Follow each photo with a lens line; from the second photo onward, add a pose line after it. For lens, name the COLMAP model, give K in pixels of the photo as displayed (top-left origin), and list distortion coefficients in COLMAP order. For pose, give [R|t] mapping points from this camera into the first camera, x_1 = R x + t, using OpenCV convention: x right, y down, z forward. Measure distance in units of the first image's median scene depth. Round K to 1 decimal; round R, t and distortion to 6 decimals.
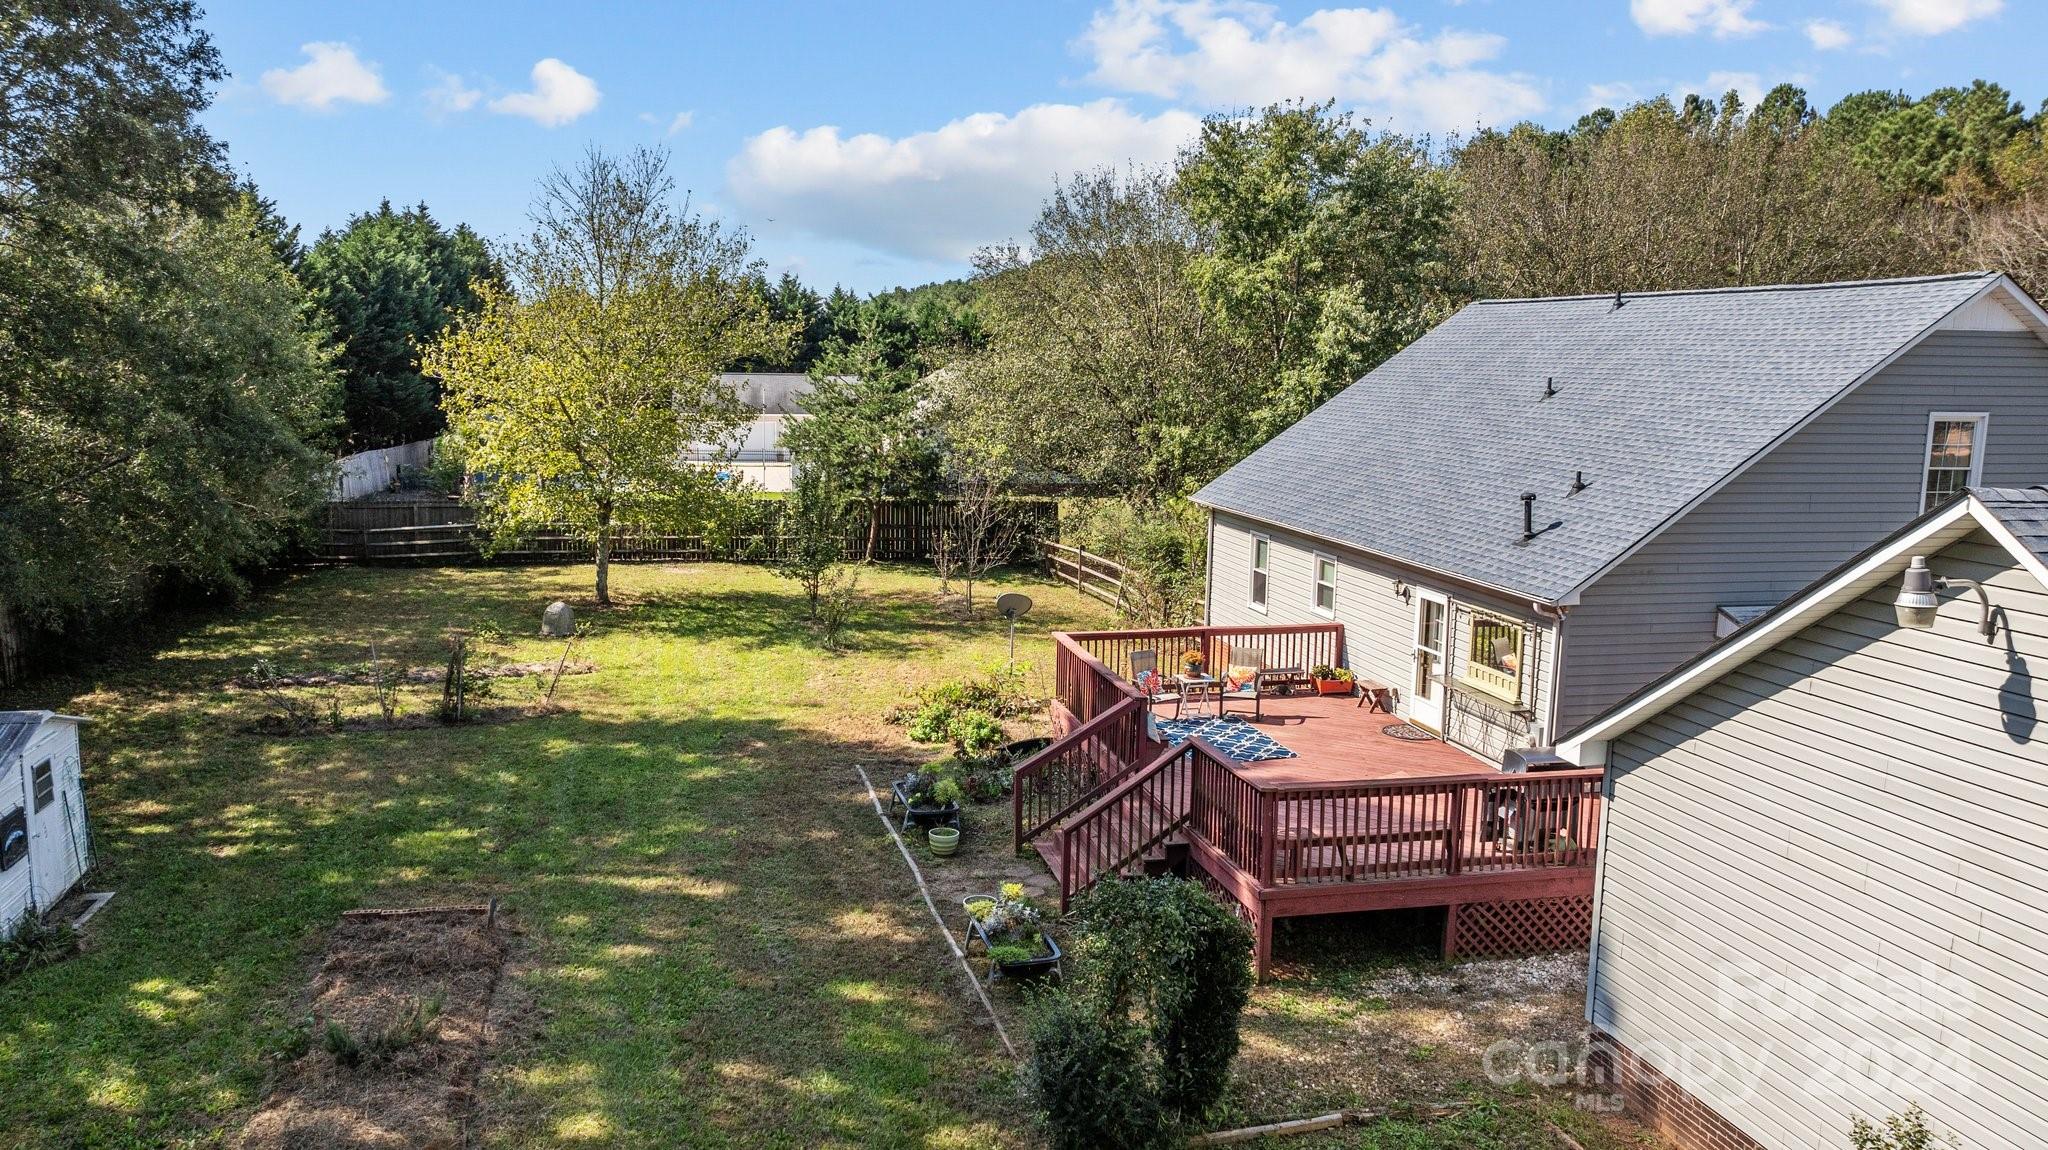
lens RADIAL K [[1397.1, 0, 1080.5], [0, 1397.1, 569.8], [0, 0, 1]] dist [-0.025023, 0.021767]
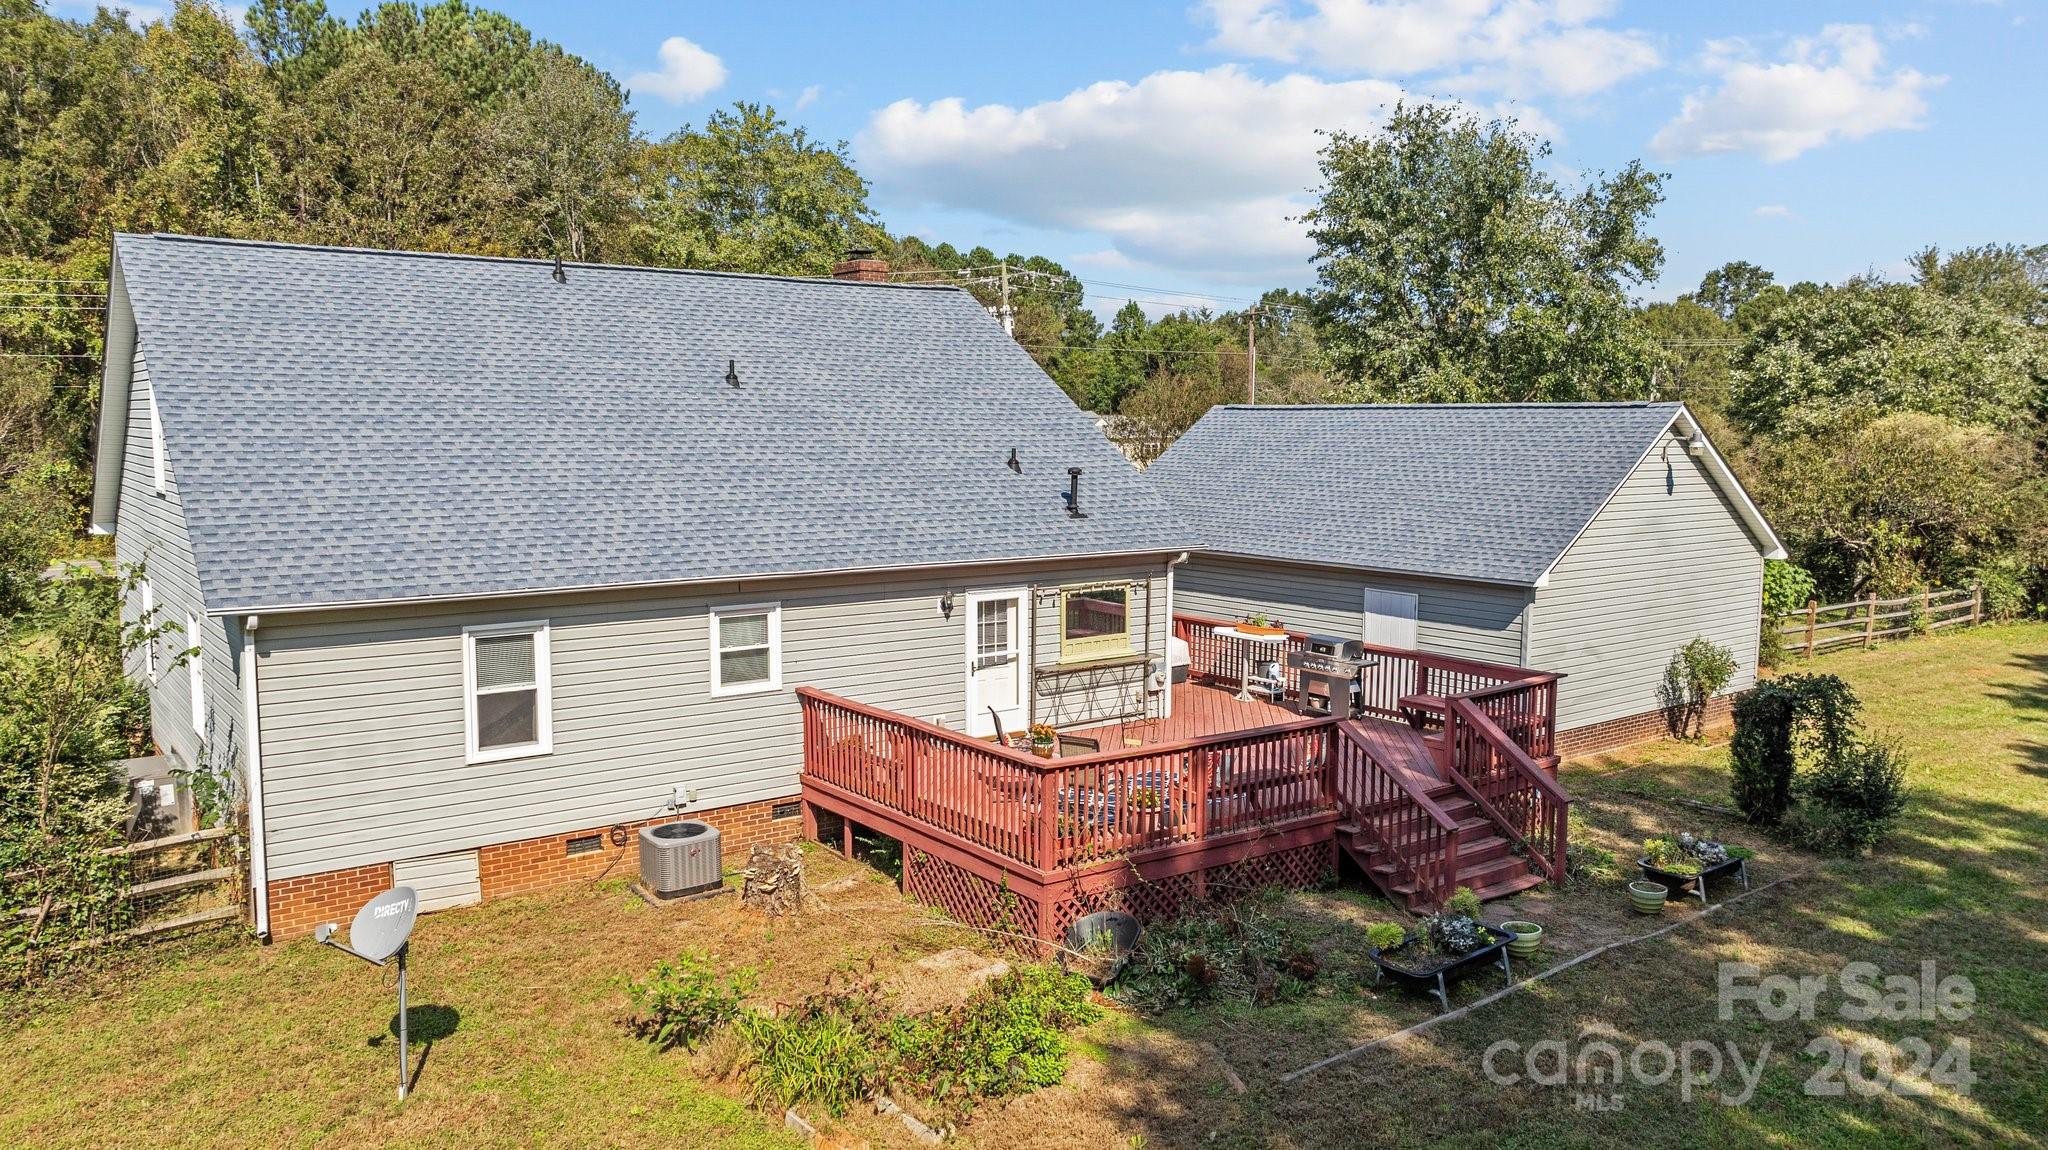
lens RADIAL K [[1397.1, 0, 1080.5], [0, 1397.1, 569.8], [0, 0, 1]] dist [-0.025023, 0.021767]
pose [[-0.347866, -0.107640, 0.931345, -0.639095], [0.135697, 0.977147, 0.163618, -0.144721], [-0.927672, 0.183298, -0.325310, 1.308073]]
